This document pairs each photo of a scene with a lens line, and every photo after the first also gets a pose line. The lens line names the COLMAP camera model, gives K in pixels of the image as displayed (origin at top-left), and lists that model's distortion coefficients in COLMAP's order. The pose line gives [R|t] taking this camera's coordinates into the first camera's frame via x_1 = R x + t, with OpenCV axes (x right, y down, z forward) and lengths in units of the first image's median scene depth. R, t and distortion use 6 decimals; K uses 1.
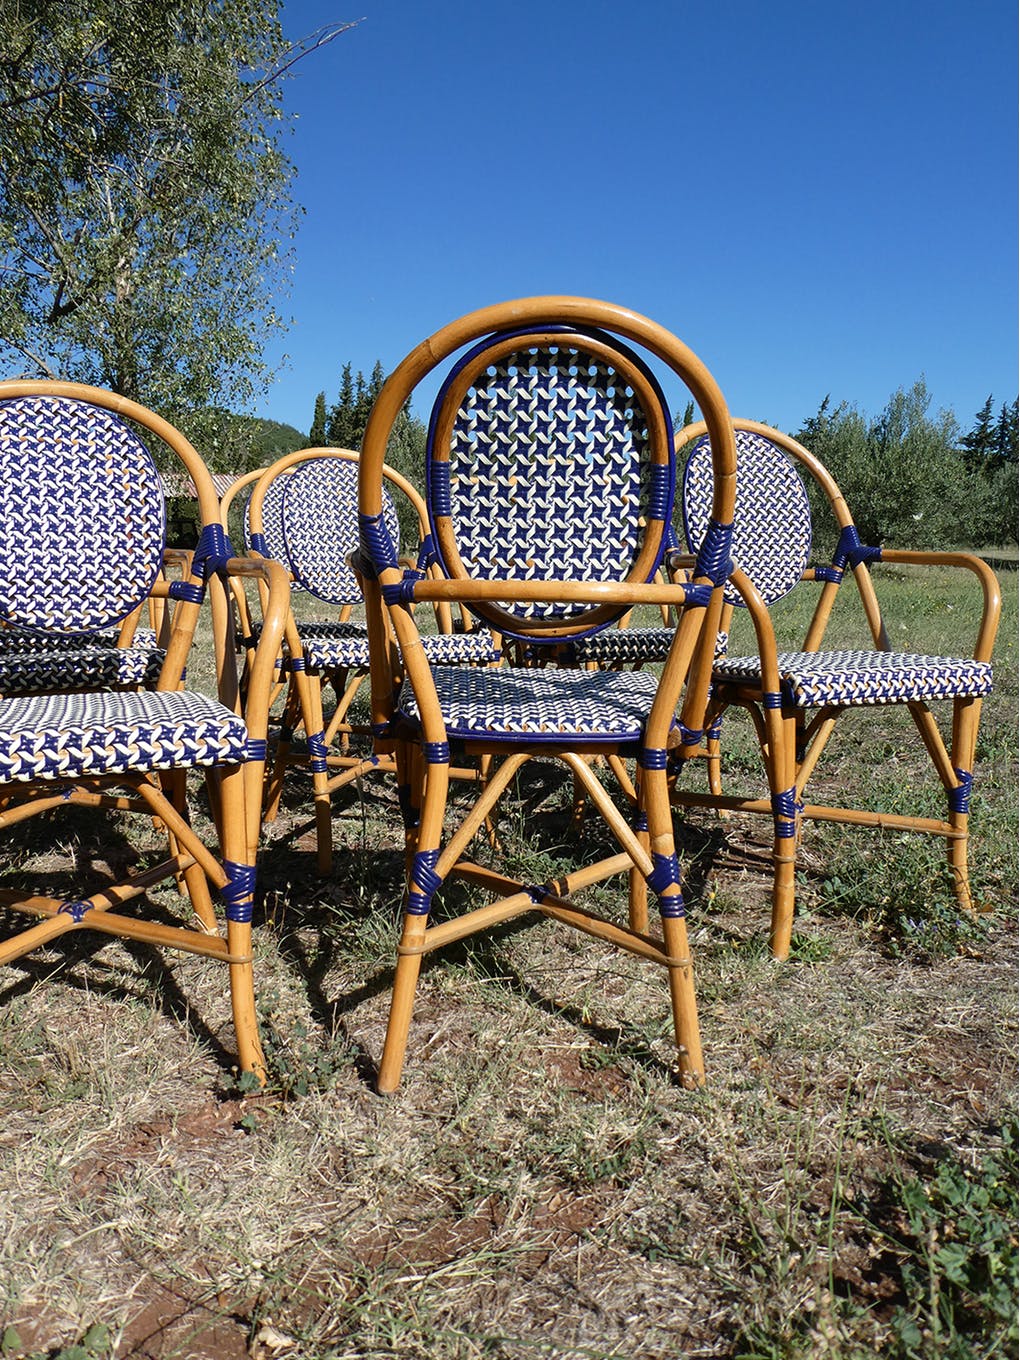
lens RADIAL K [[963.7, 0, 505.3], [0, 963.7, 697.8], [0, 0, 1]] dist [-0.012340, 0.020950]
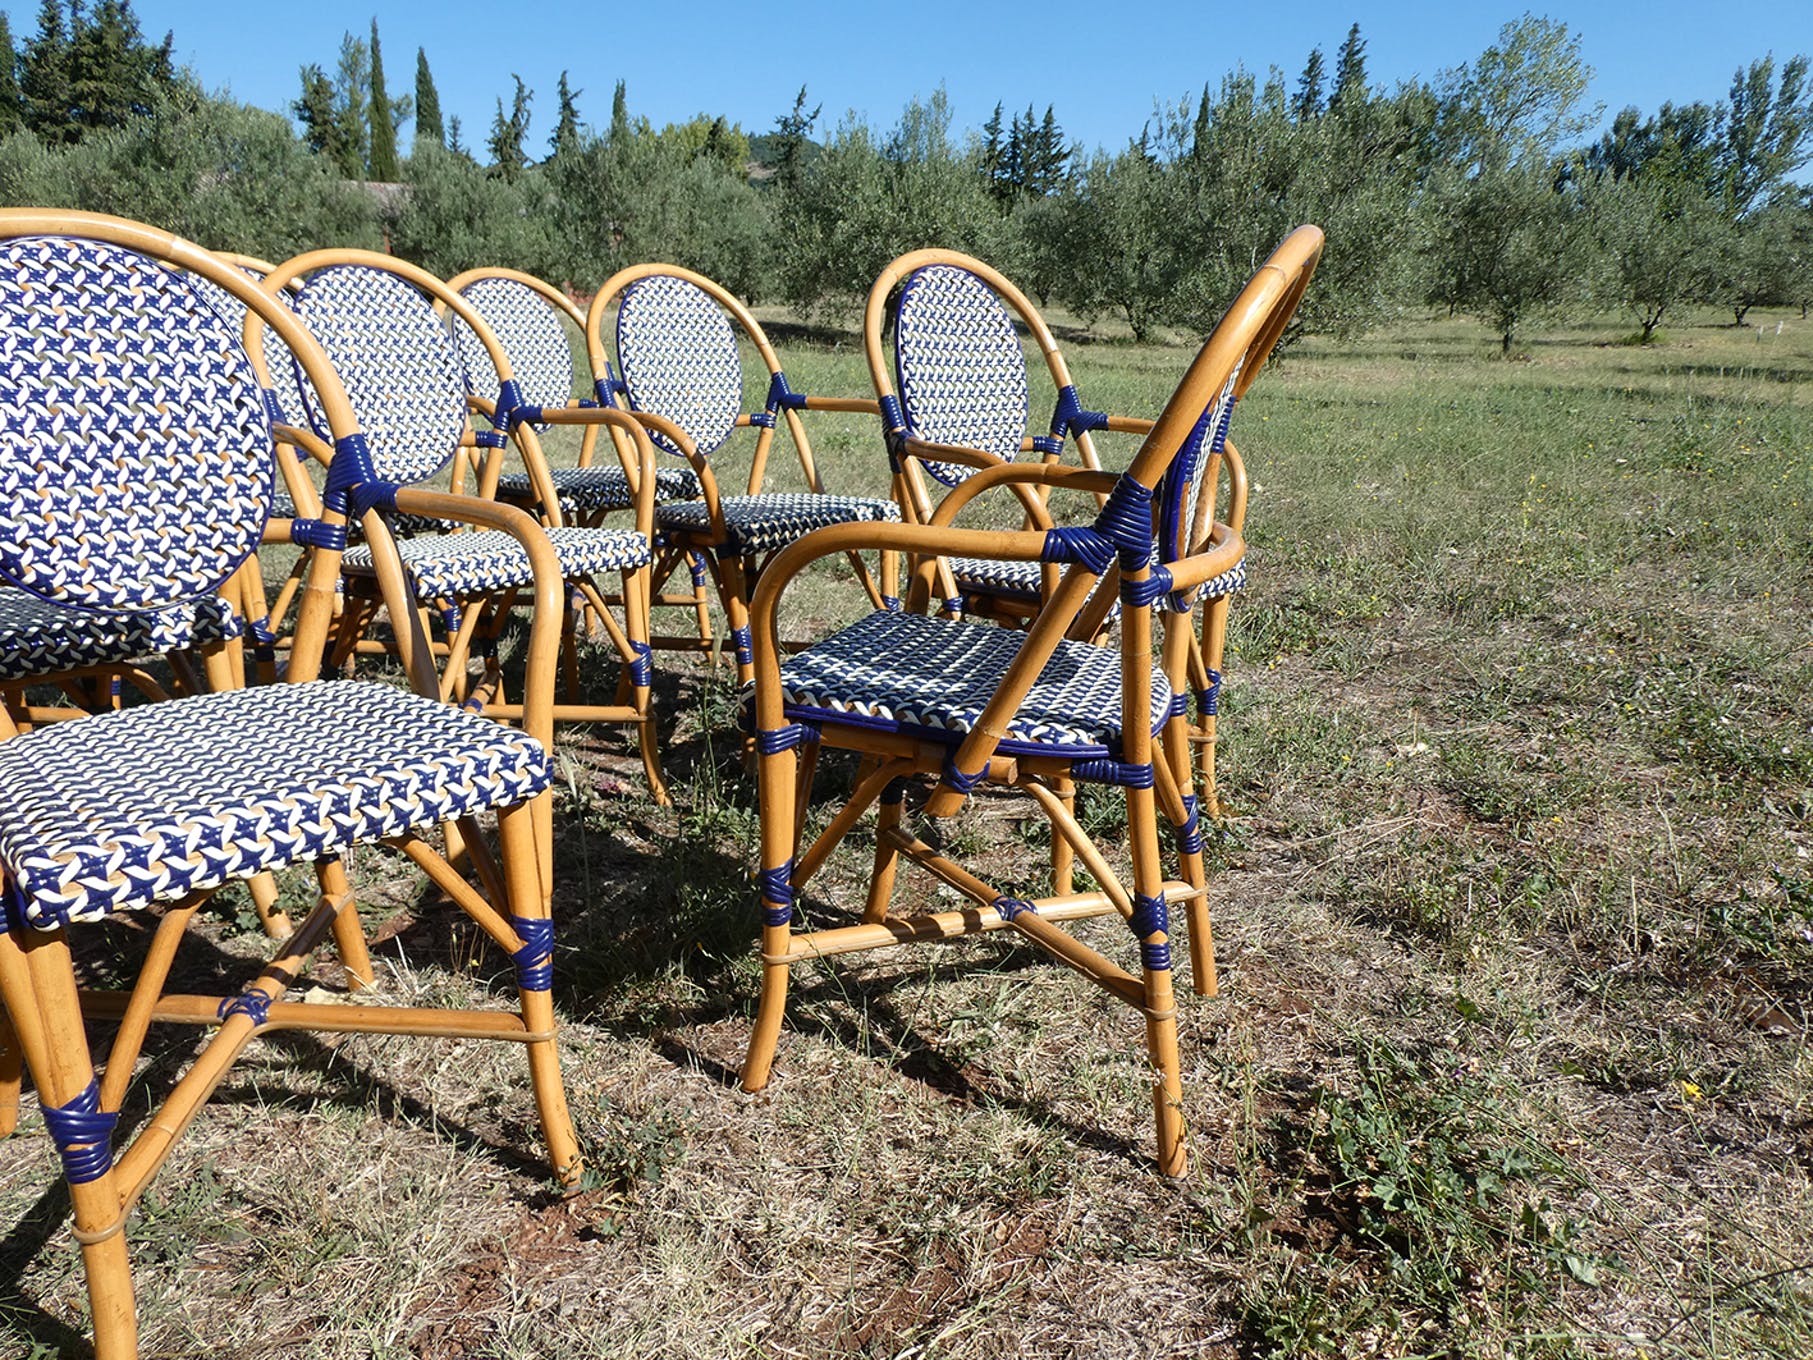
lens RADIAL K [[1284.7, 0, 916.0], [0, 1284.7, 687.3], [0, 0, 1]] dist [-0.012340, 0.020950]
pose [[0.921499, -0.094776, 0.376640, -0.297154], [0.039268, 0.987535, 0.152424, -0.126221], [-0.386391, -0.125669, 0.913734, -0.025673]]
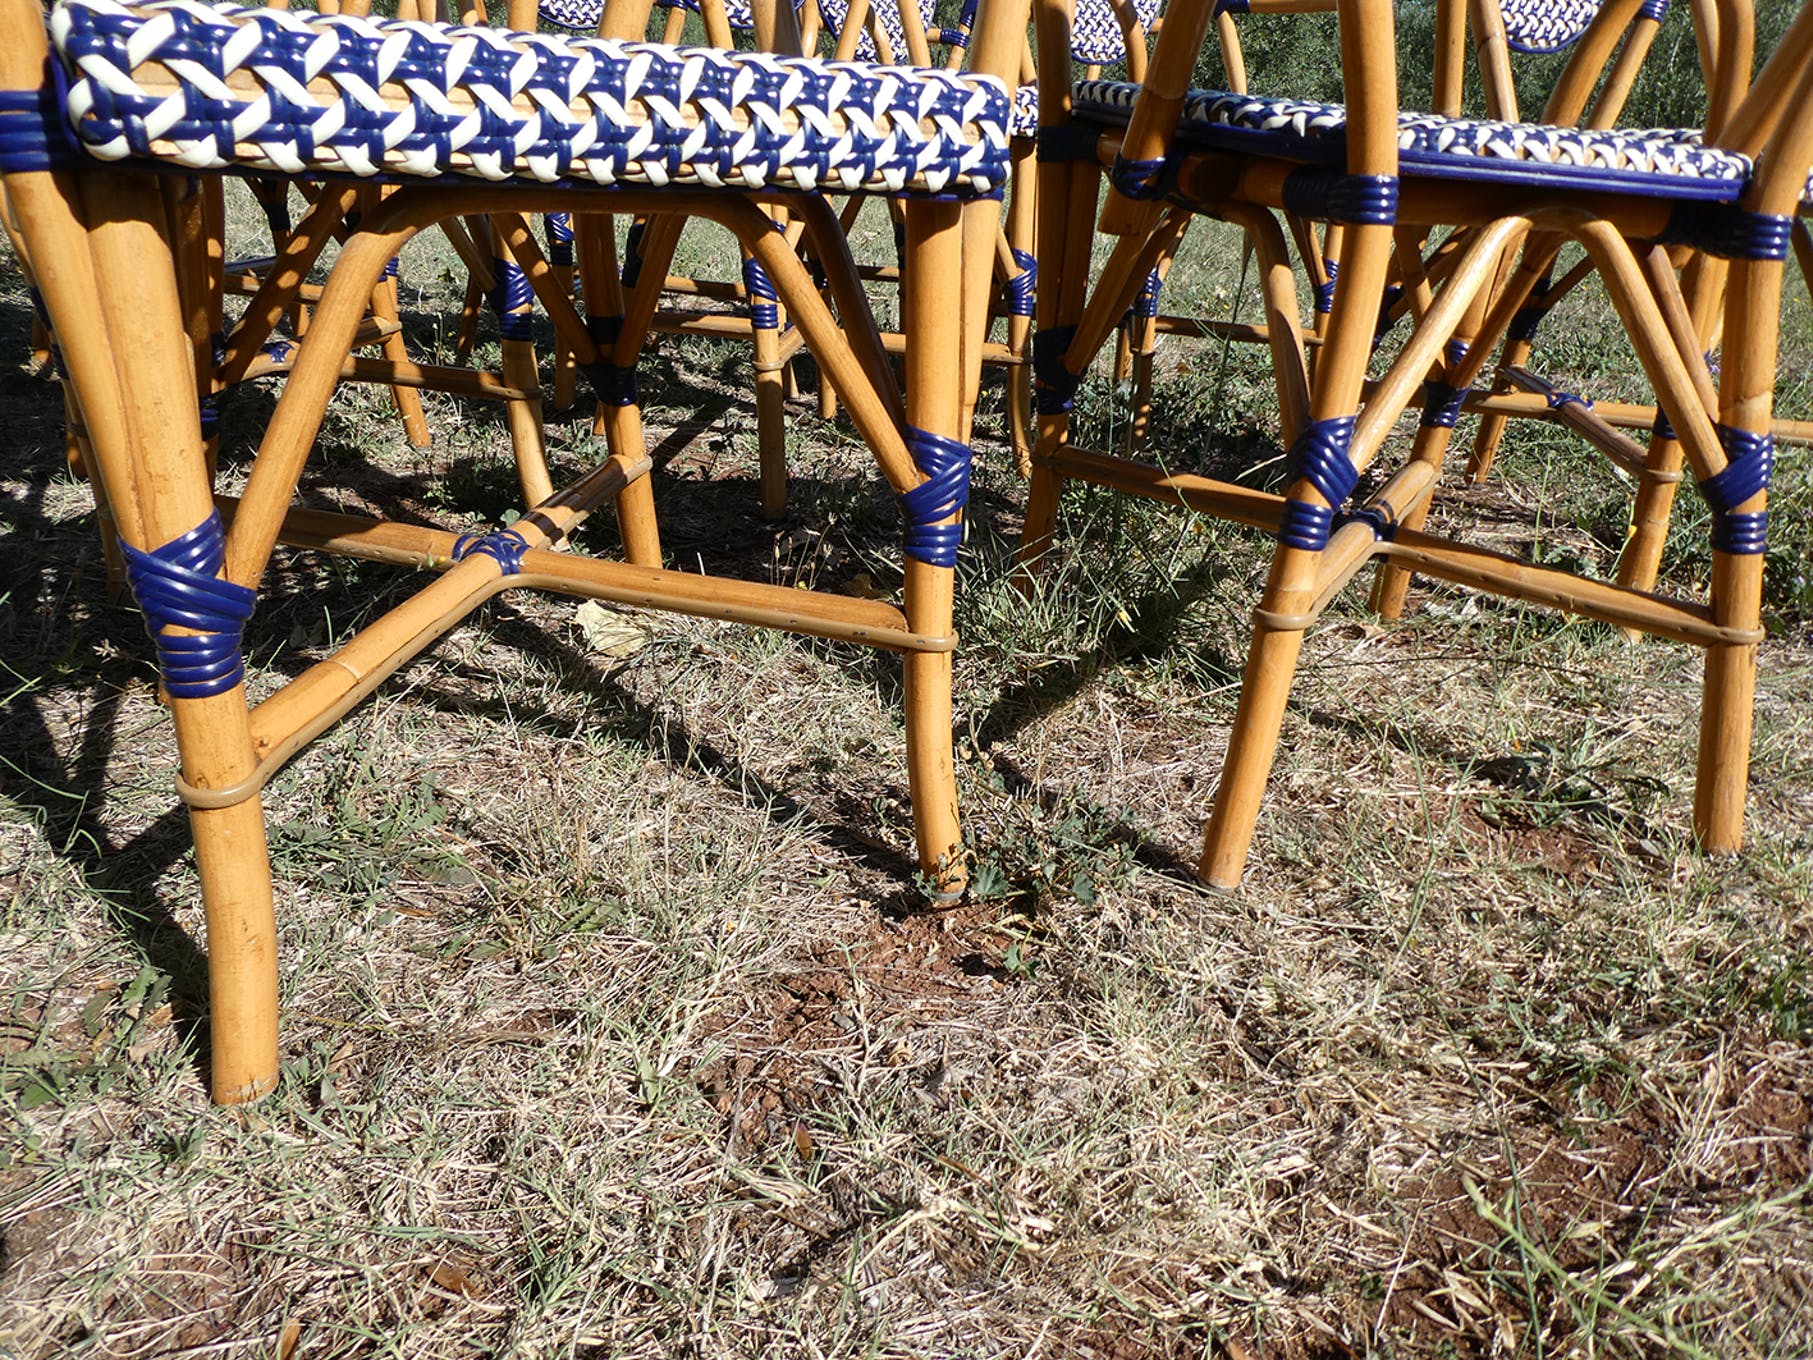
lens RADIAL K [[1284.7, 0, 918.3], [0, 1284.7, 682.1], [0, 0, 1]] dist [-0.012340, 0.020950]
pose [[0.982910, -0.016151, 0.183379, -0.328084], [-0.033474, 0.963857, 0.264308, 0.101296], [-0.181020, -0.265930, 0.946844, 0.325306]]
